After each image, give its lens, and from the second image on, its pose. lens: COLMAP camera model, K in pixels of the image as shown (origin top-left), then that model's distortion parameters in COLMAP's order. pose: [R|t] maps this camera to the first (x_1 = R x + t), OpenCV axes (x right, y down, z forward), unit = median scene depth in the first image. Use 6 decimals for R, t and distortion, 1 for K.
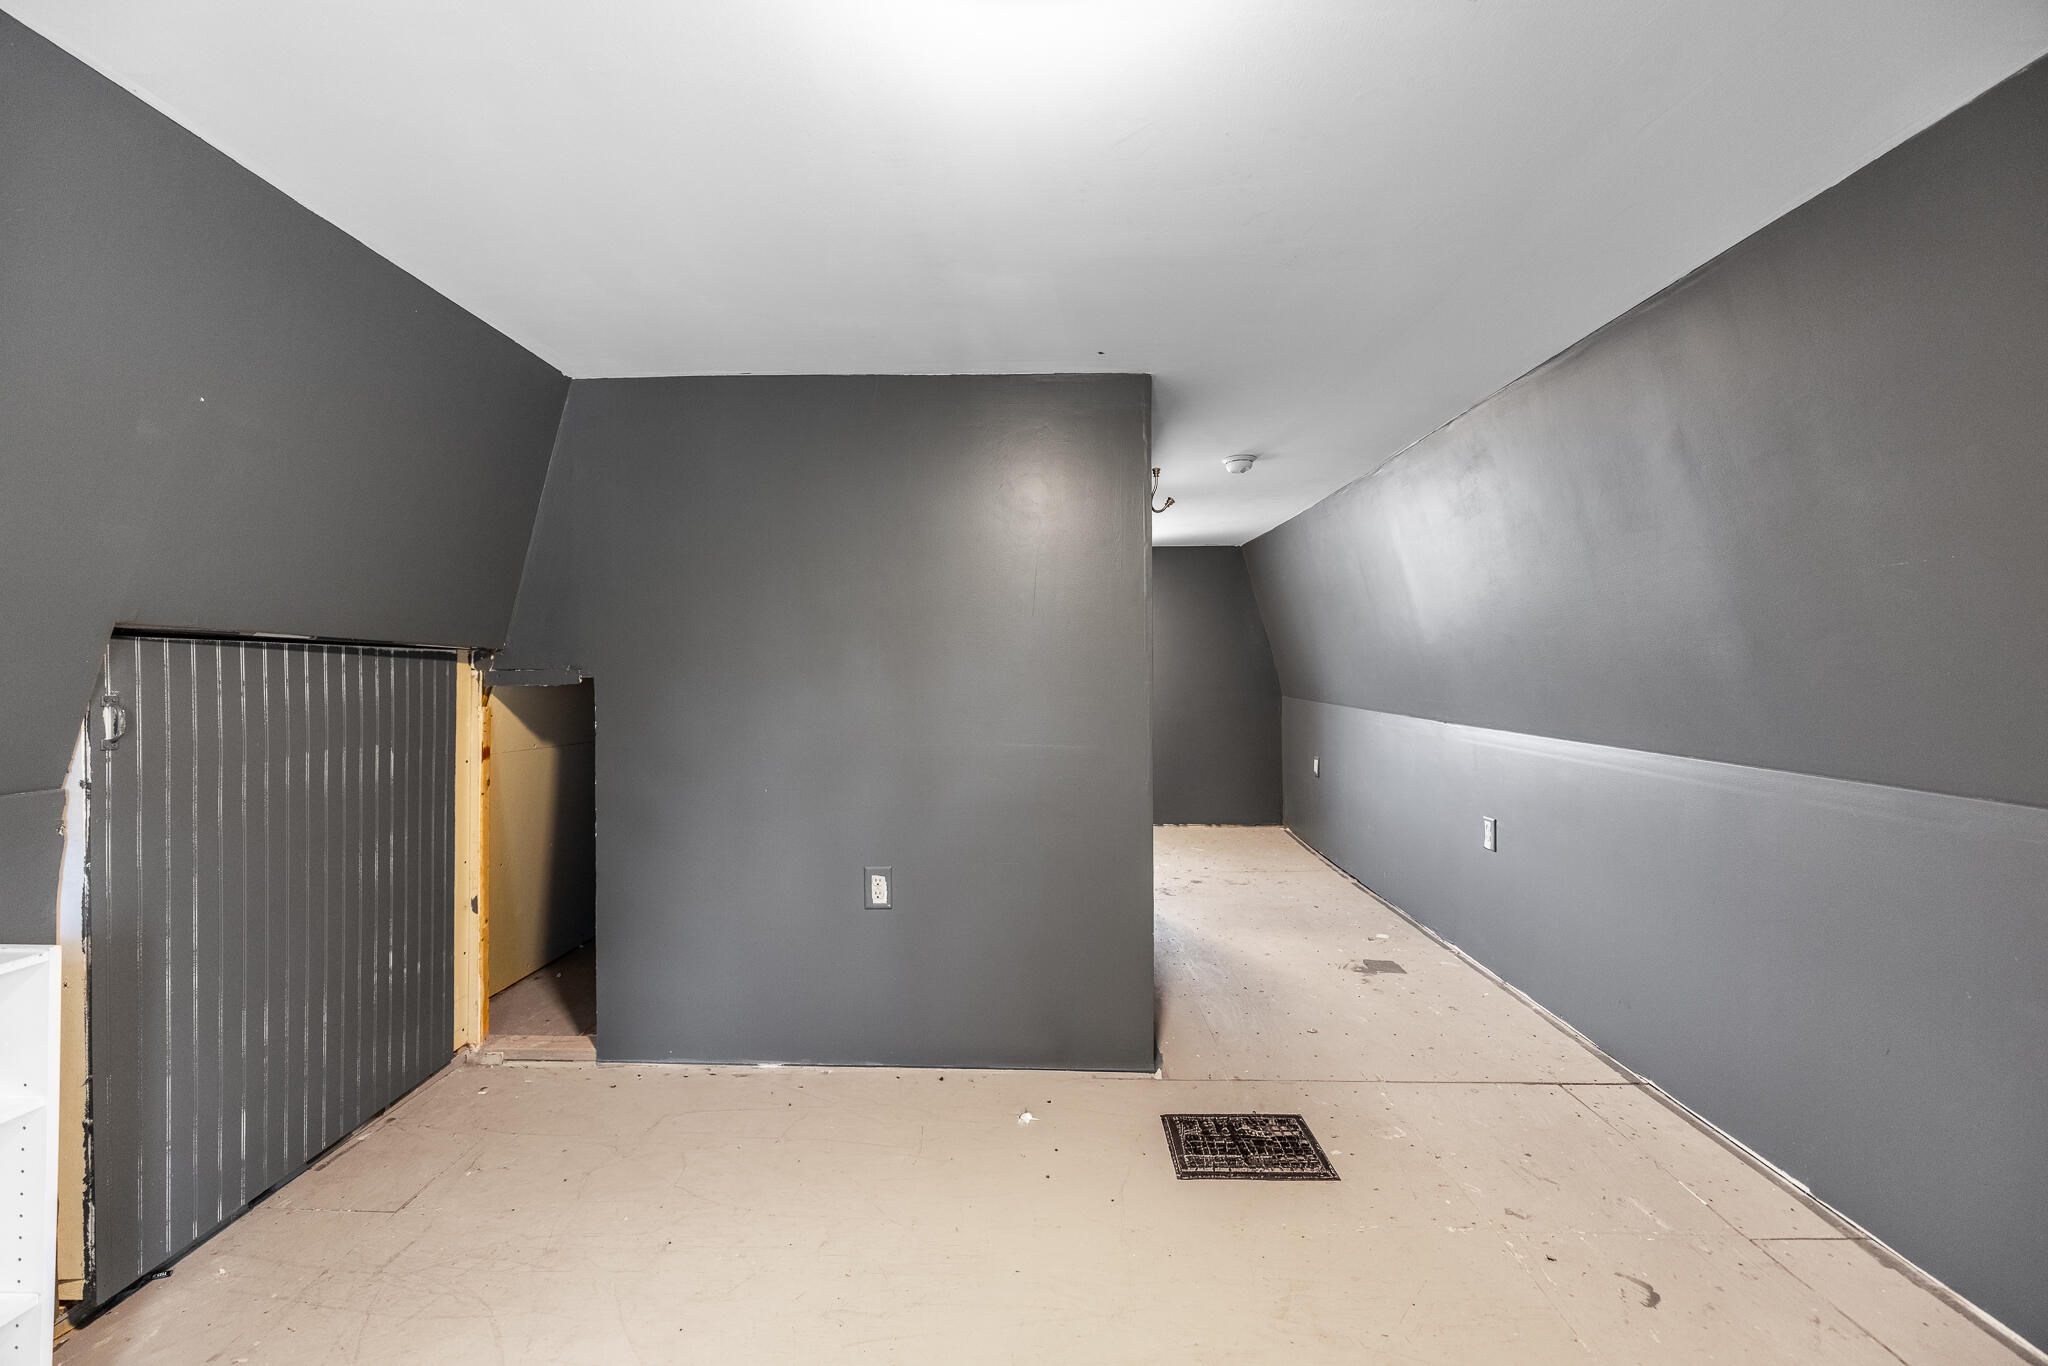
lens RADIAL K [[812.9, 0, 1024.0], [0, 812.9, 683.0], [0, 0, 1]] dist [-0.000397, -0.000610]
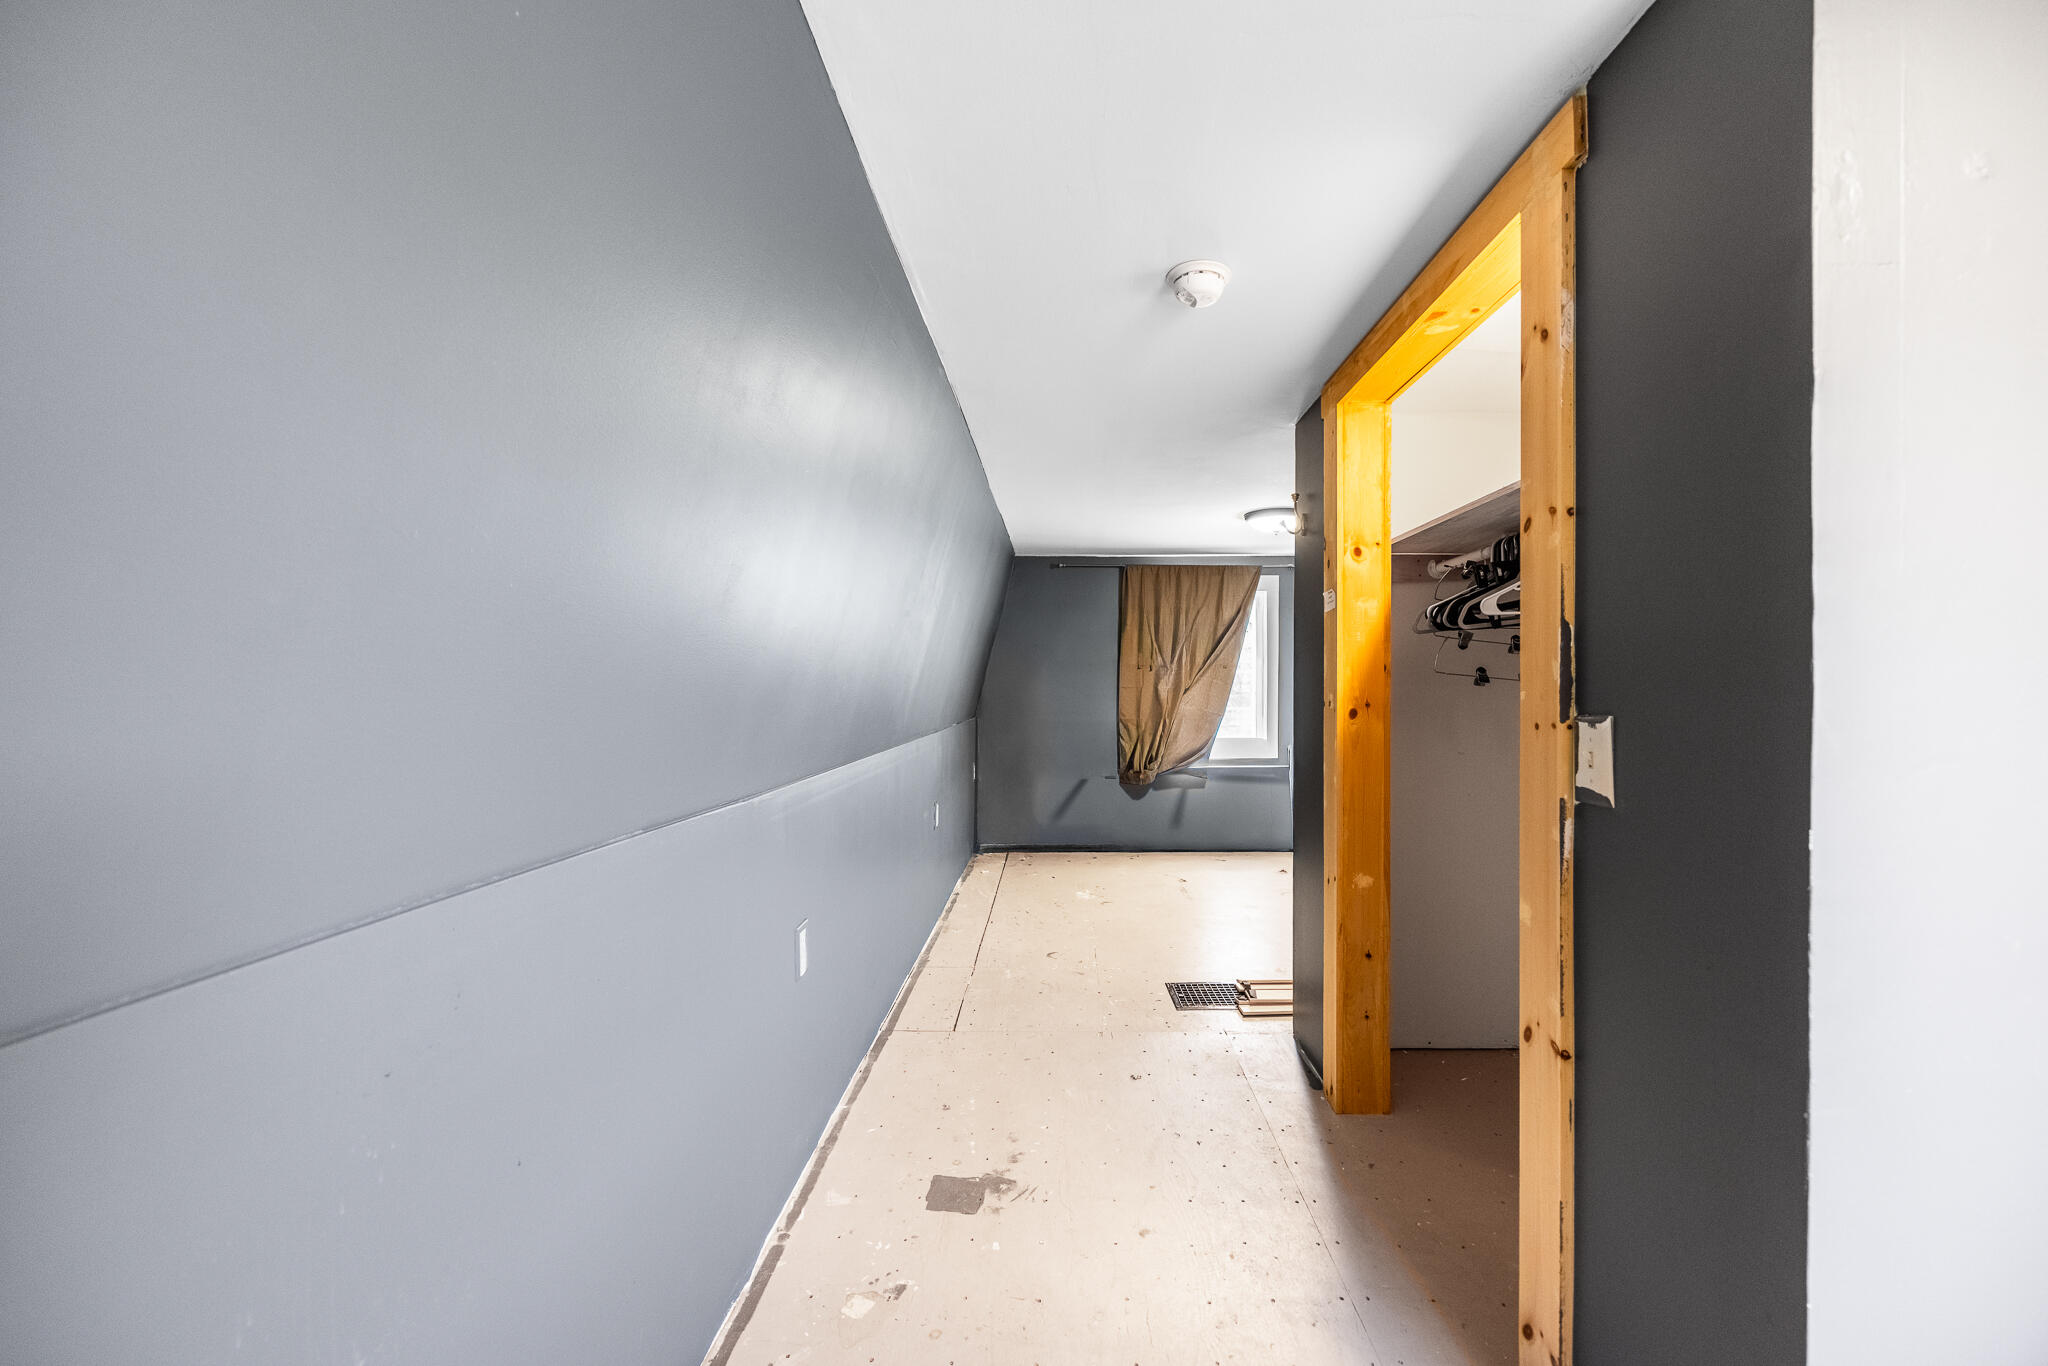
lens RADIAL K [[778.0, 0, 1024.0], [0, 778.0, 683.0], [0, 0, 1]] dist [-0.001683, -0.000252]
pose [[-0.999612, 0.010257, 0.025904, 0.542626], [0.010662, 0.999822, 0.015548, -0.044155], [-0.025740, 0.015818, -0.999544, 2.256878]]
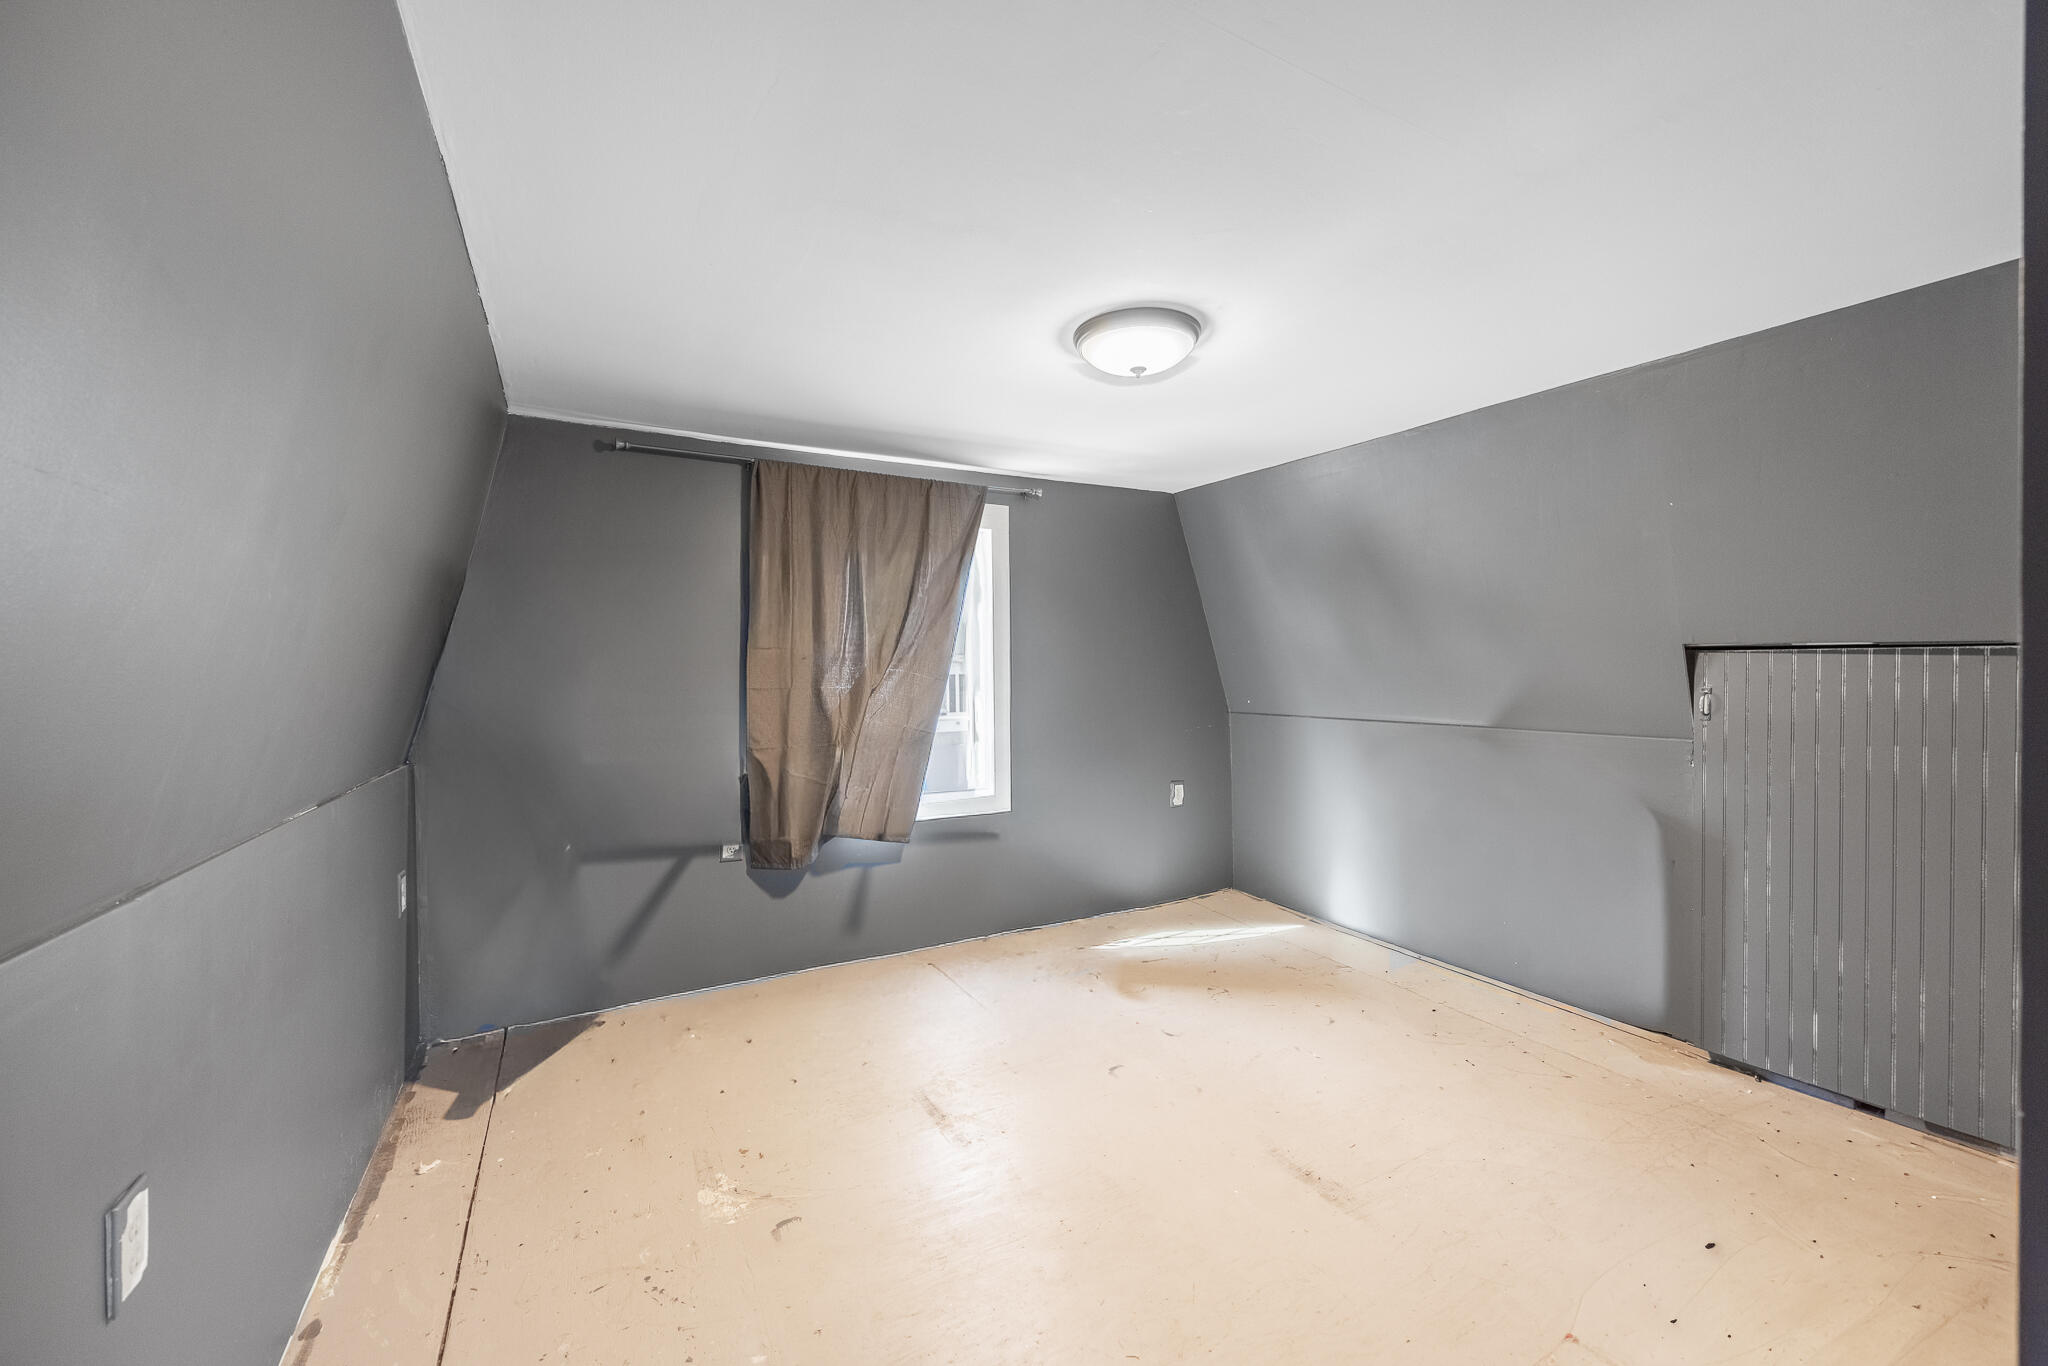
lens RADIAL K [[812.9, 0, 1024.0], [0, 812.9, 683.0], [0, 0, 1]] dist [-0.000397, -0.000610]
pose [[-0.869057, 0.022163, -0.494215, 0.575661], [0.008505, 0.999518, 0.029868, -0.035893], [0.494638, 0.021754, -0.868827, 1.121262]]
